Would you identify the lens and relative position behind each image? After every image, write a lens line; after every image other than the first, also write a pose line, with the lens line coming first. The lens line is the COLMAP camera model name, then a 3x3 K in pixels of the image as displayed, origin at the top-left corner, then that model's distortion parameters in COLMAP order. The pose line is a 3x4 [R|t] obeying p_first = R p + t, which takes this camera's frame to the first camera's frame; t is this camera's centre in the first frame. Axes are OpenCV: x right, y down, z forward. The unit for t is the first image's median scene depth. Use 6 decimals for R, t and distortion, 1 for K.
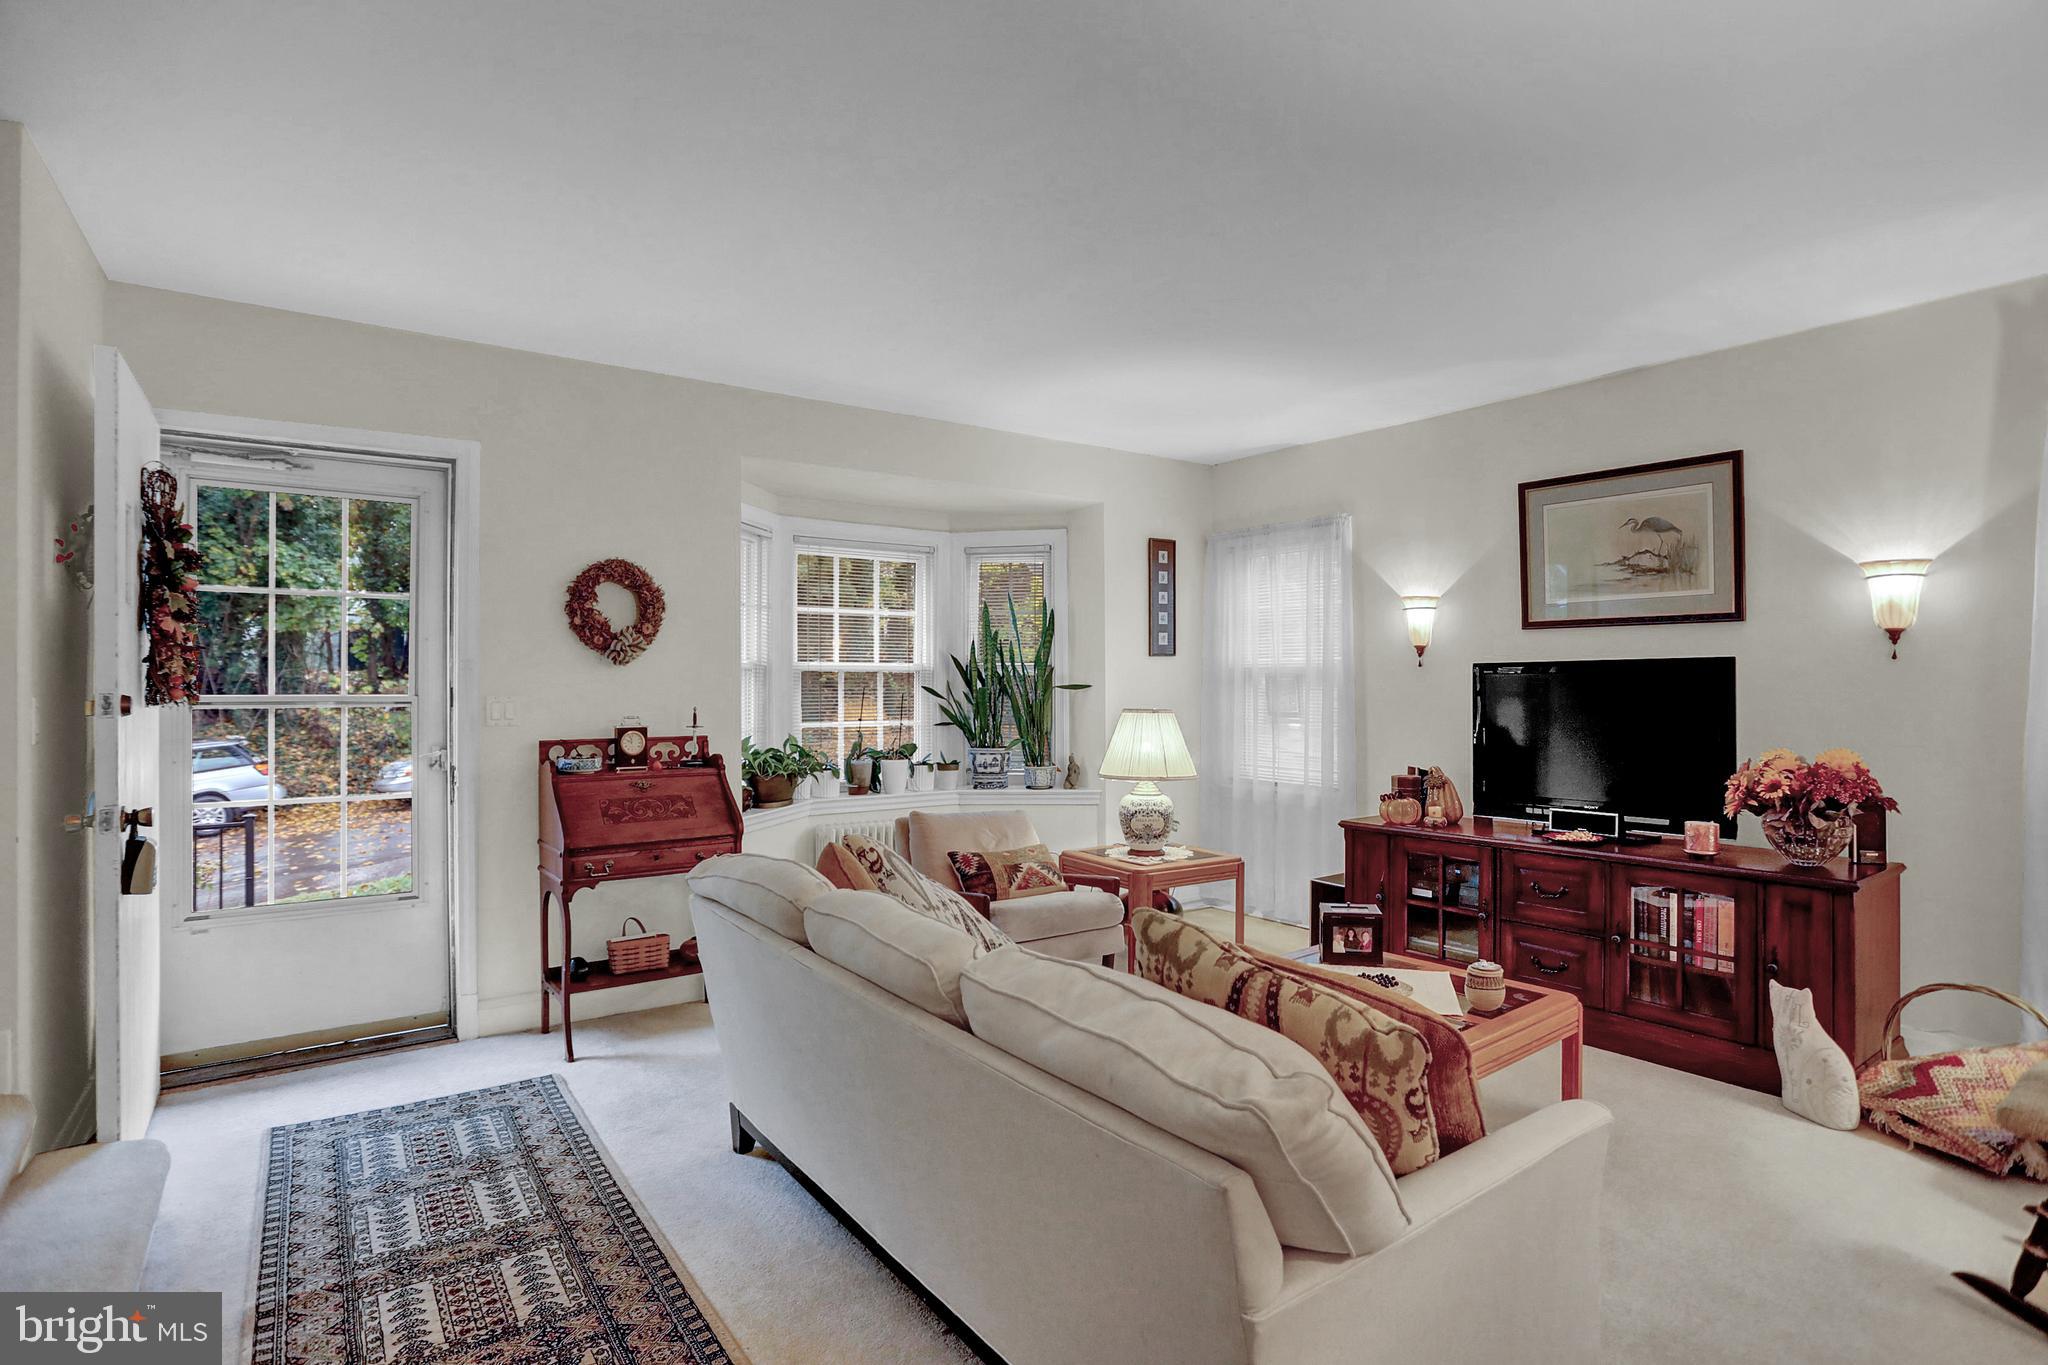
lens RADIAL K [[1019.1, 0, 1021.1], [0, 1019.1, 676.7], [0, 0, 1]] dist [-0.073490, 0.029069]
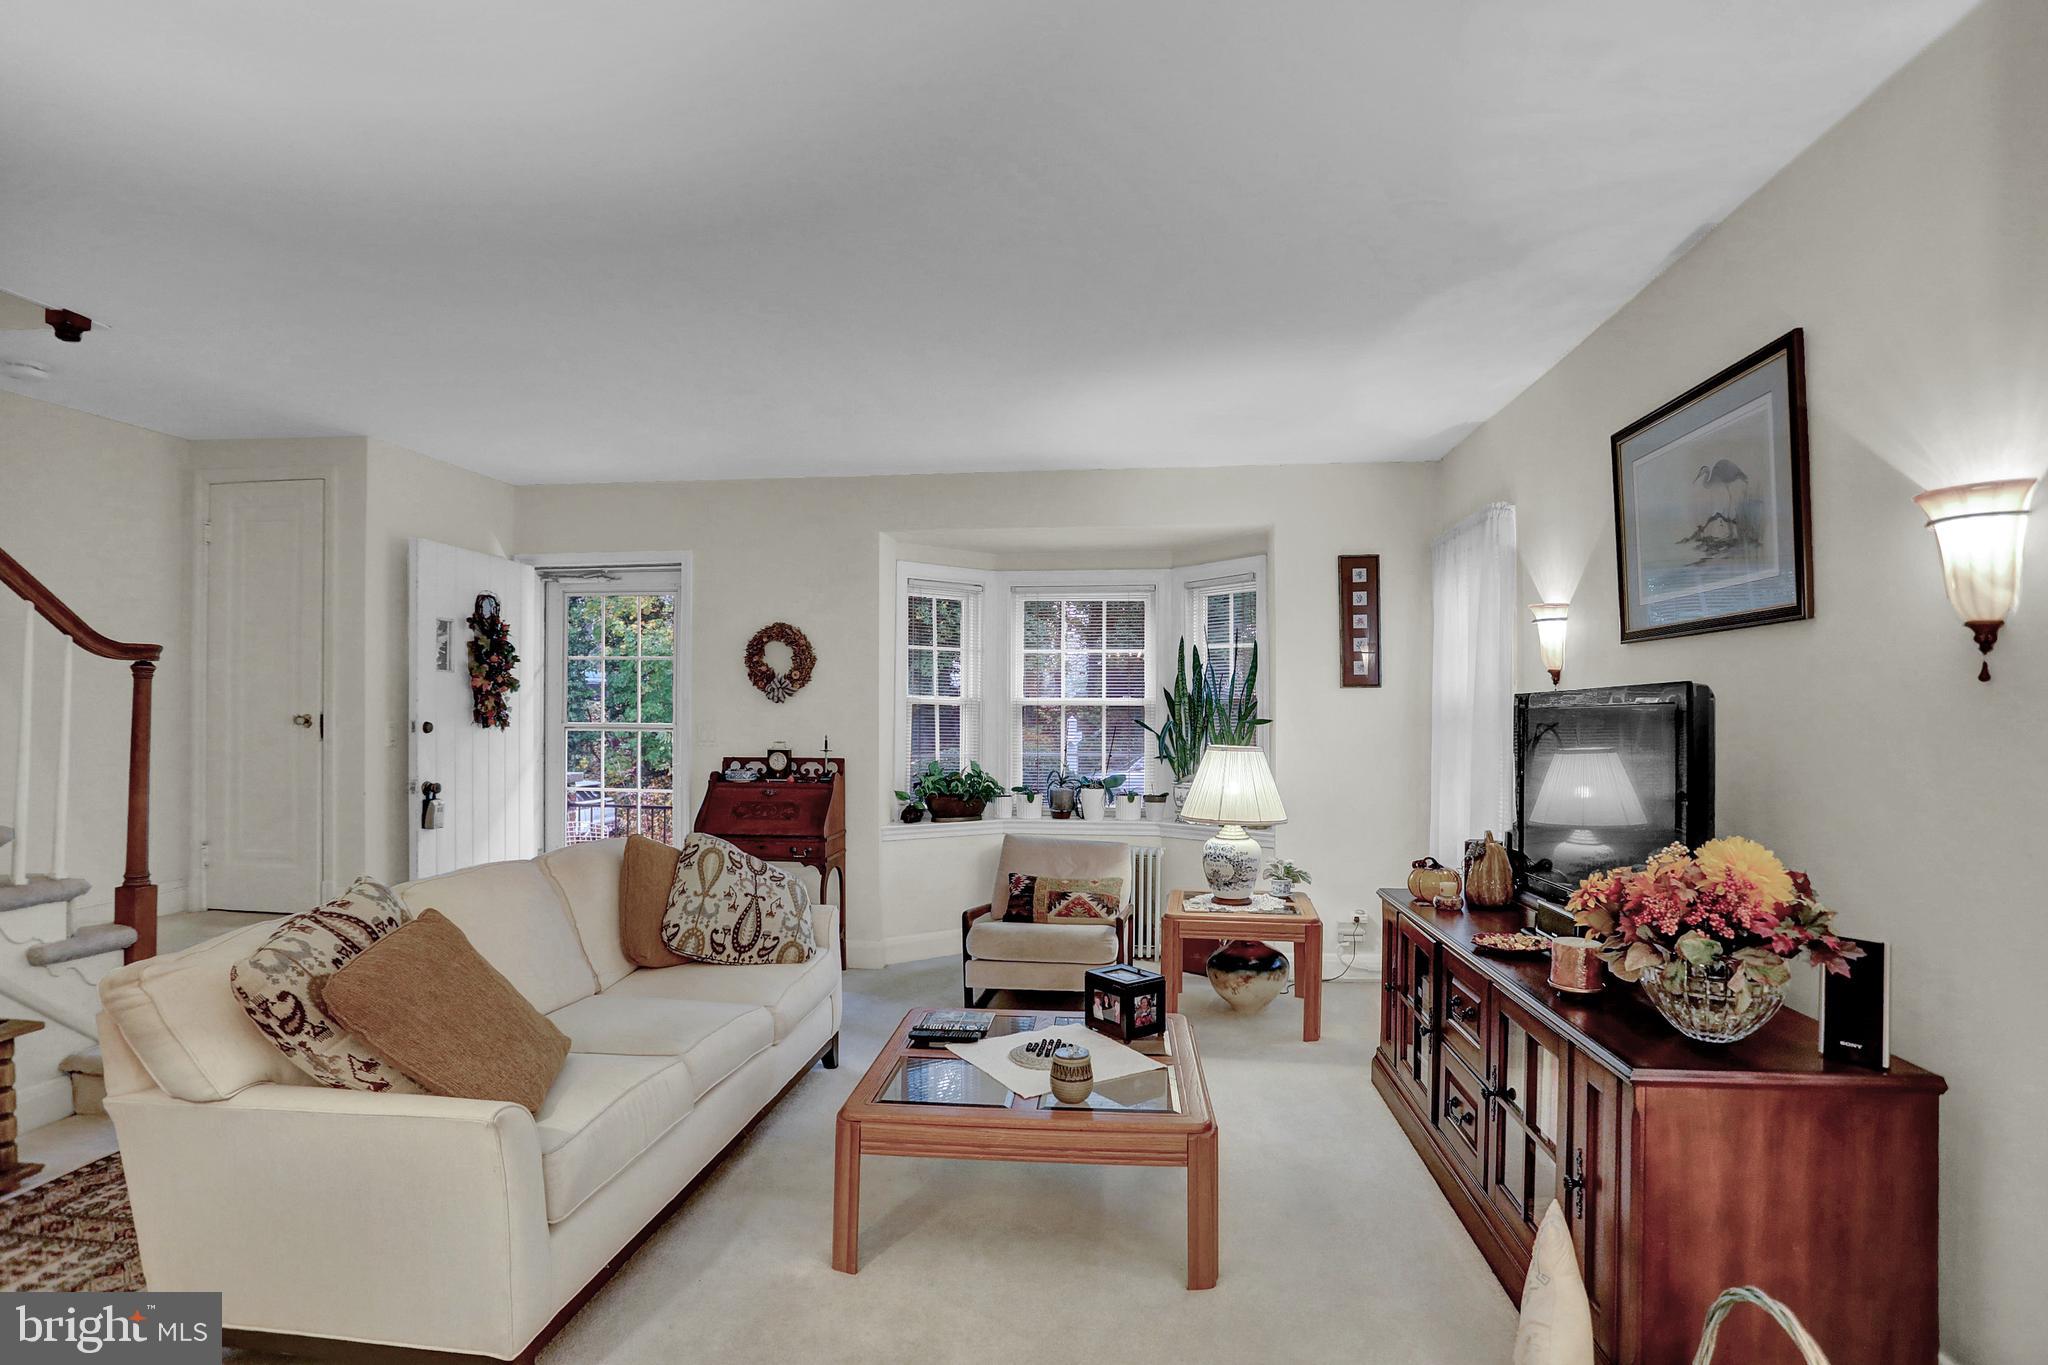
lens RADIAL K [[1000.6, 0, 1026.3], [0, 1000.6, 710.3], [0, 0, 1]] dist [-0.075511, 0.032152]
pose [[0.735874, -0.000021, -0.677119, 0.725889], [0.000911, 0.999999, 0.000959, -0.002536], [0.677118, -0.001322, 0.735873, 0.247296]]
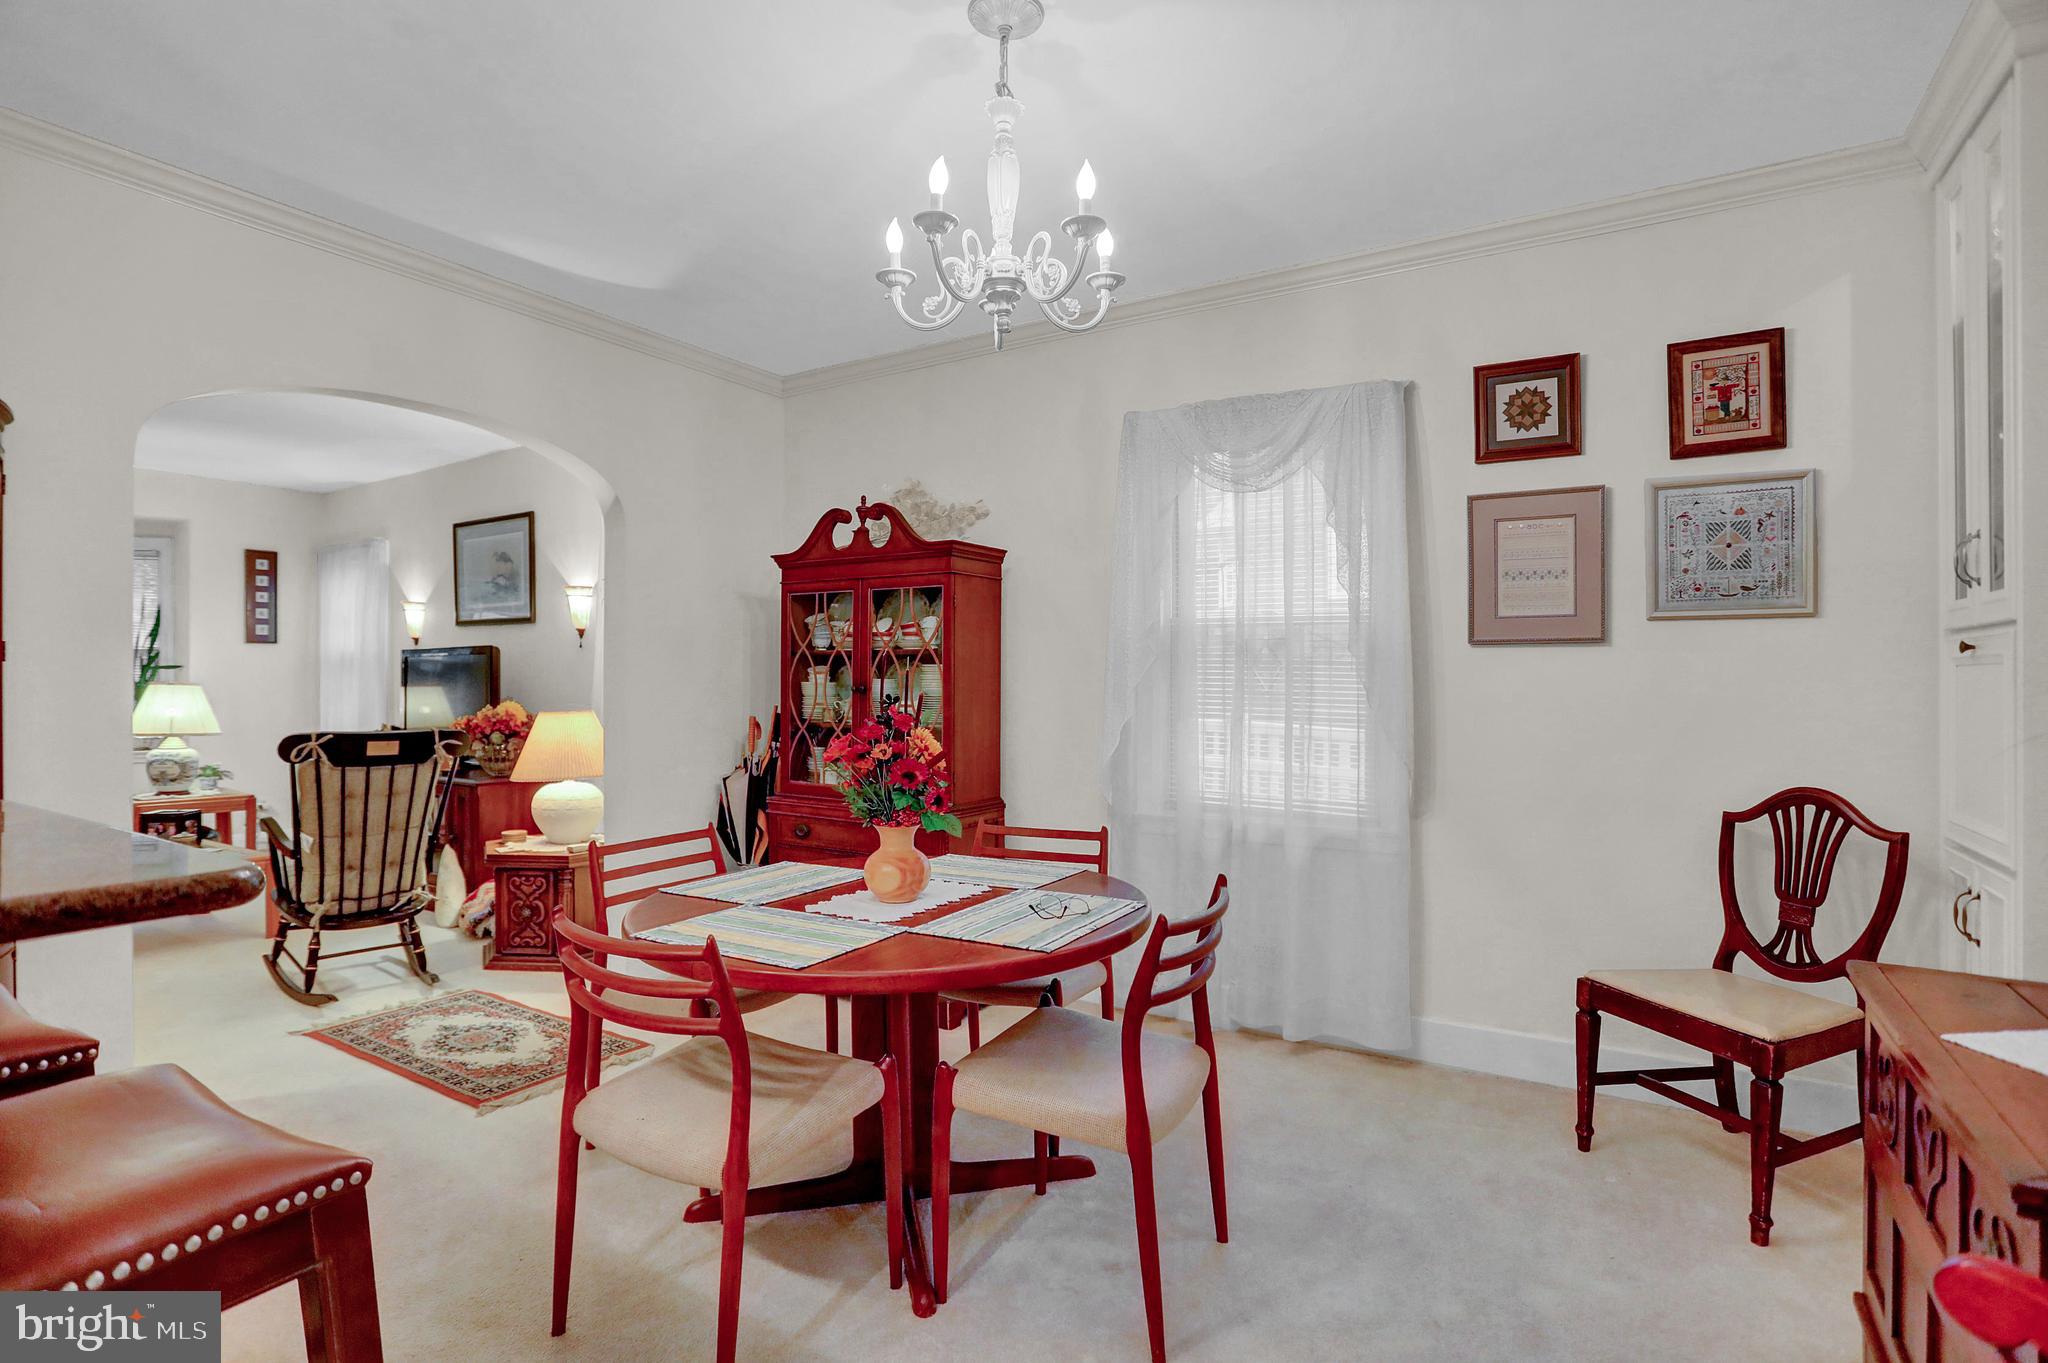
lens RADIAL K [[1005.1, 0, 1022.8], [0, 1005.1, 676.6], [0, 0, 1]] dist [-0.069888, 0.030270]
pose [[0.929202, 0.005740, 0.369527, 0.811706], [-0.005907, 0.999982, -0.000681, 0.022411], [-0.369524, -0.001549, 0.929220, -0.657496]]
